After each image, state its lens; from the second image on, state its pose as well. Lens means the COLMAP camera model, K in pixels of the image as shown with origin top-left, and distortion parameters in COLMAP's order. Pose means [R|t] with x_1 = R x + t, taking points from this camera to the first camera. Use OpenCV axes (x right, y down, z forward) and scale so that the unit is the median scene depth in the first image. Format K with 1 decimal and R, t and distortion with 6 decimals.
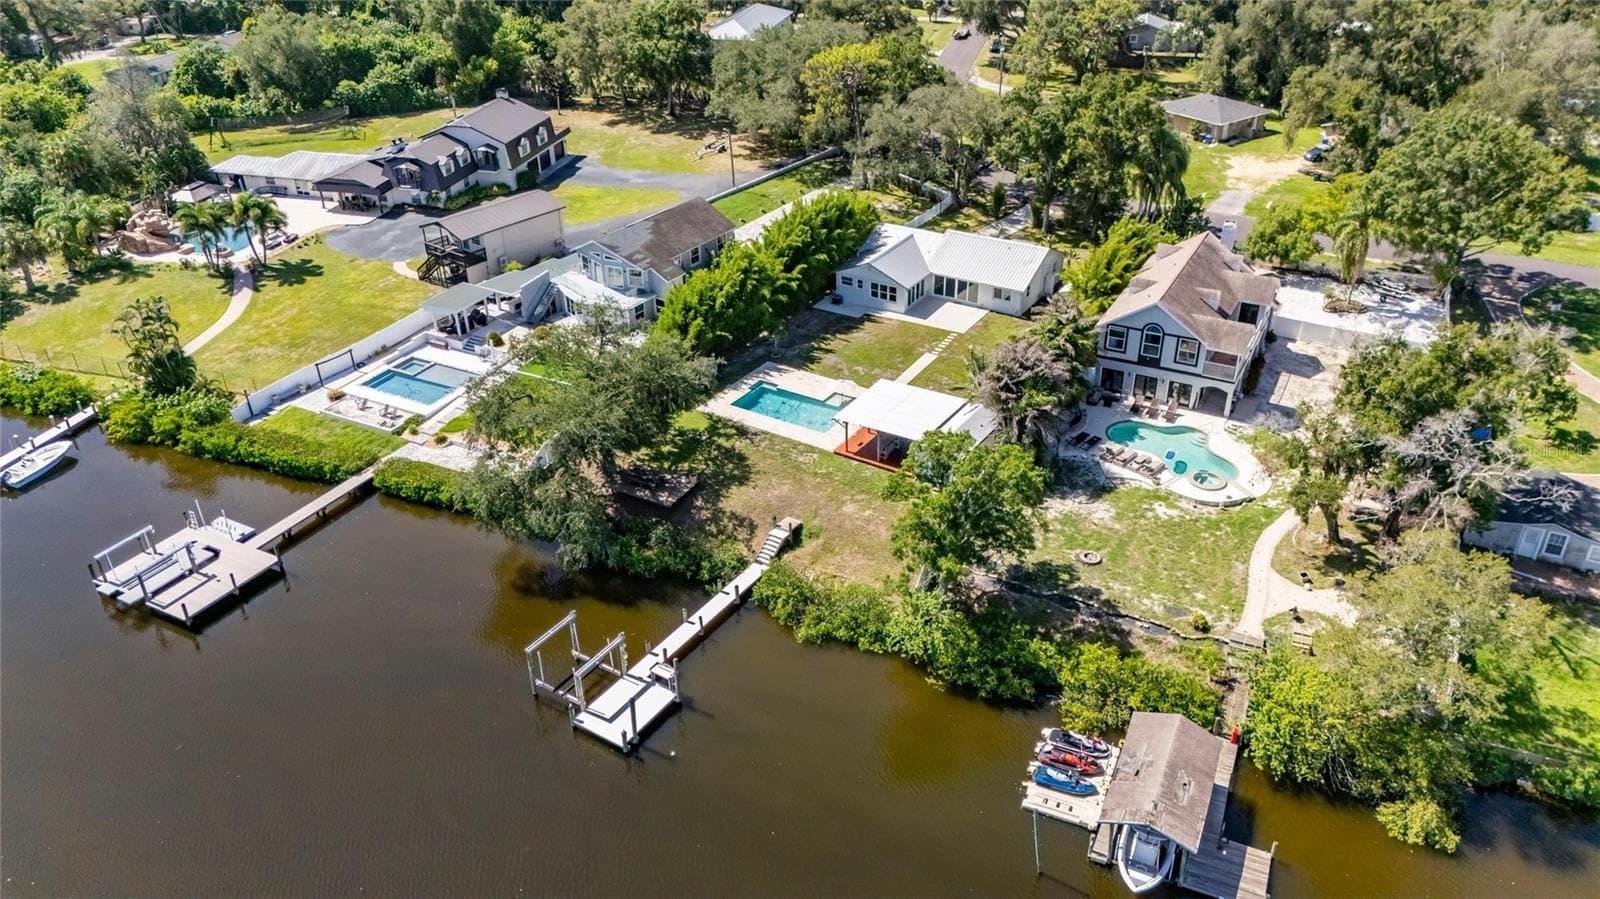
lens RADIAL K [[1181.6, 0, 800.0], [0, 1181.6, 449.5], [0, 0, 1]] dist [0.063767, -0.052051]
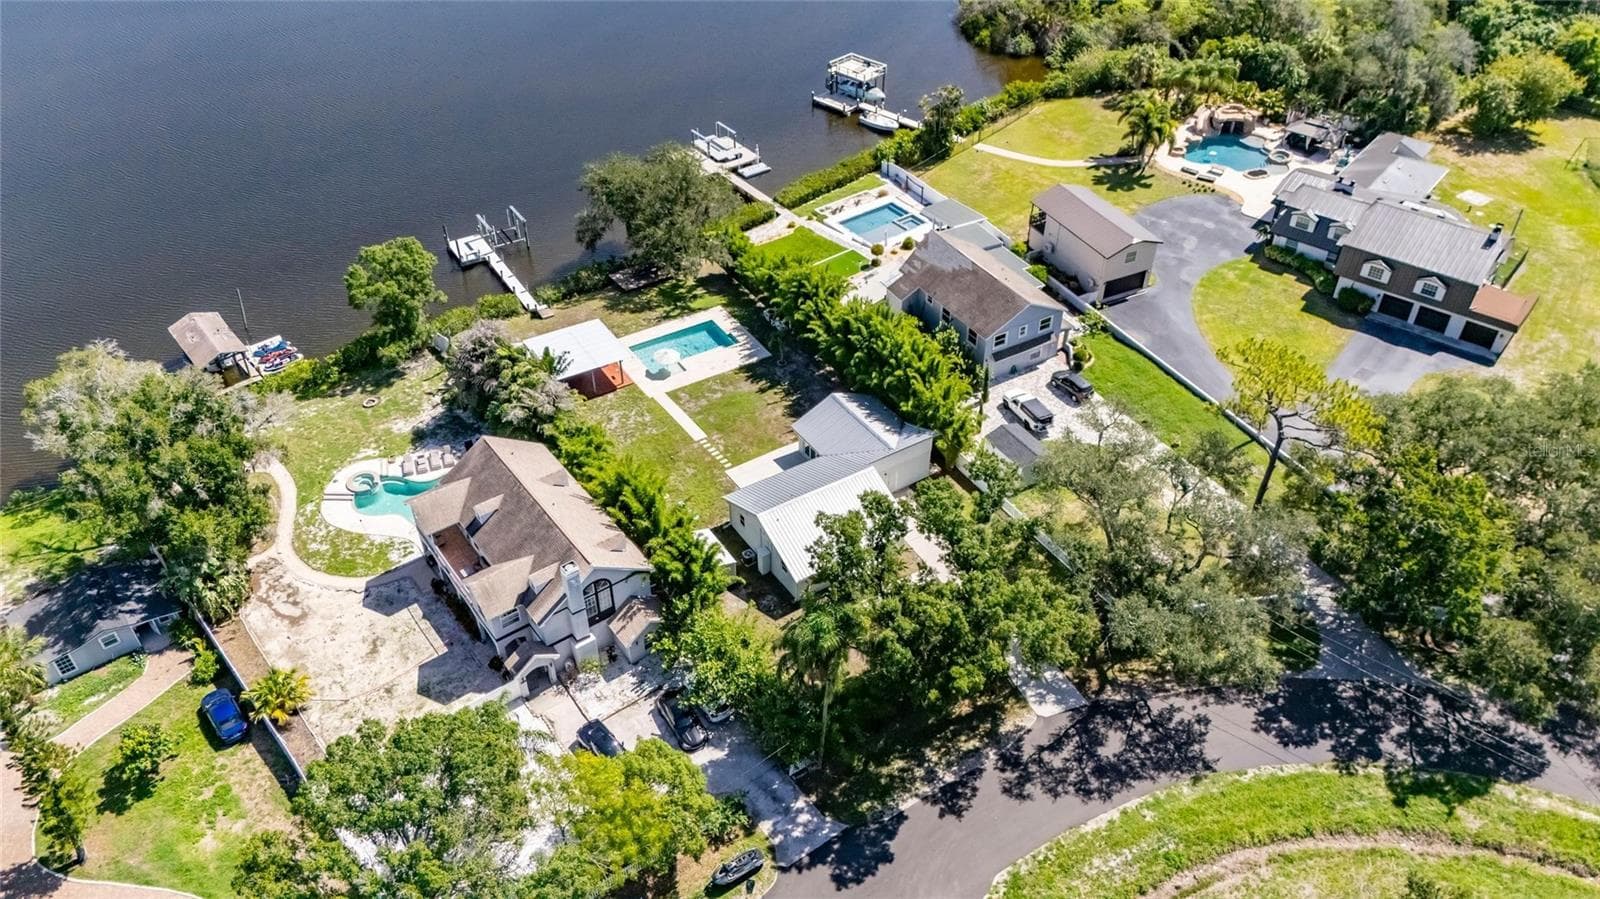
lens RADIAL K [[1181.6, 0, 800.0], [0, 1181.6, 449.5], [0, 0, 1]] dist [0.063767, -0.052051]
pose [[-0.420326, 0.592006, -0.687644, 0.777213], [-0.450858, 0.521404, 0.724476, -0.845519], [0.787435, 0.614546, 0.047751, 1.038583]]
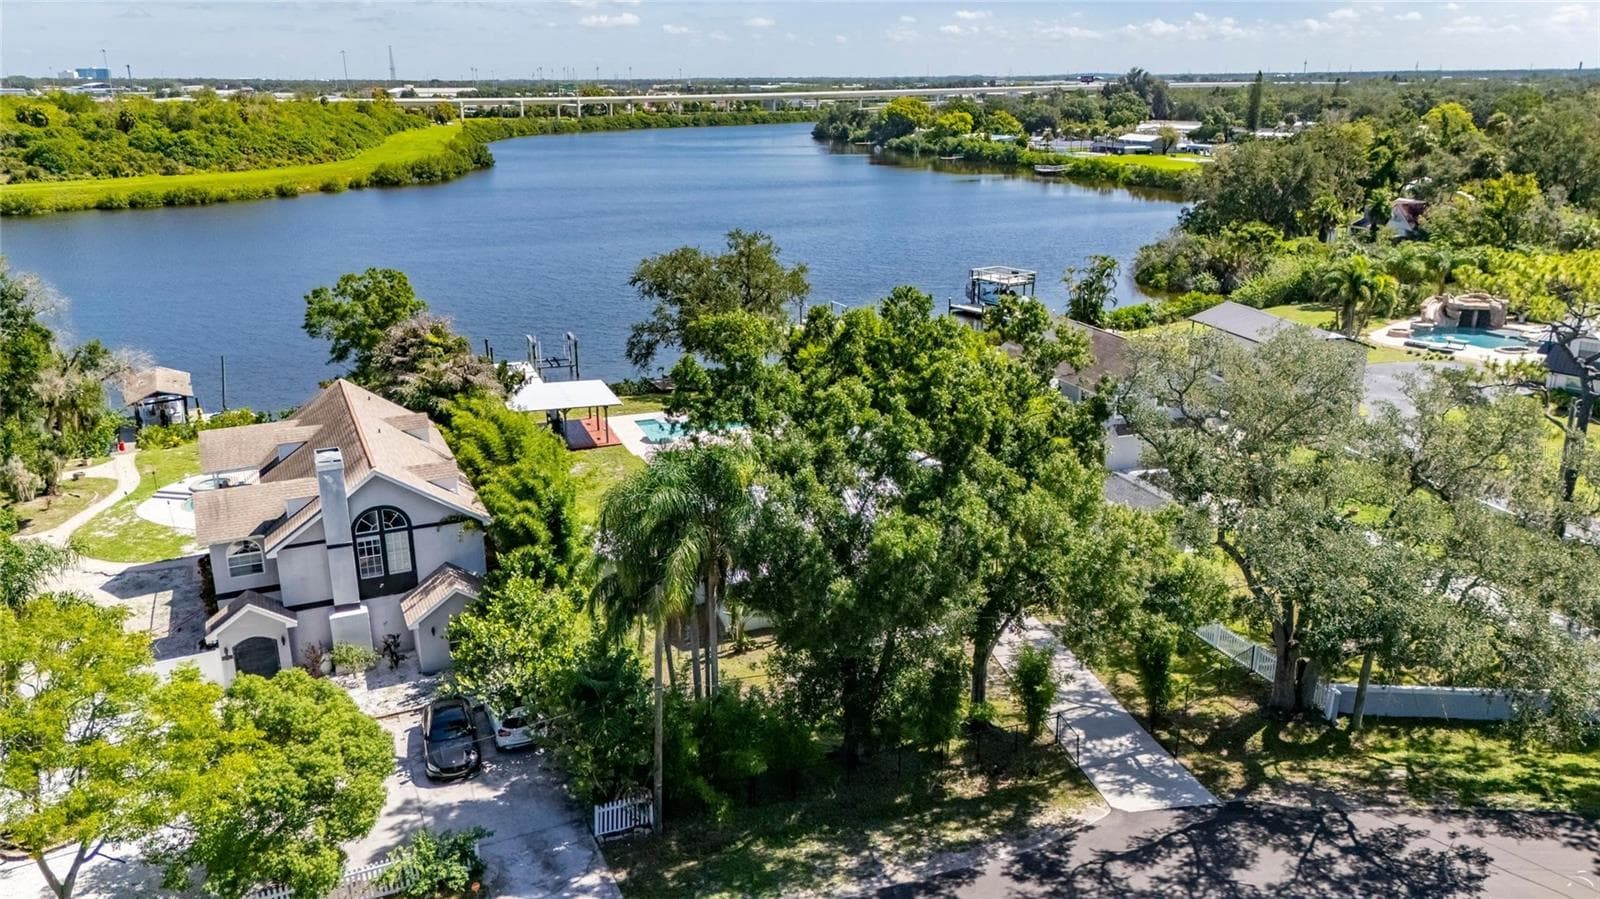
lens RADIAL K [[1181.6, 0, 800.0], [0, 1181.6, 449.5], [0, 0, 1]] dist [0.063767, -0.052051]
pose [[-0.592603, 0.264543, -0.760815, 0.605853], [-0.395694, 0.727100, 0.561028, -0.524044], [0.701604, 0.633516, -0.326203, 1.287670]]
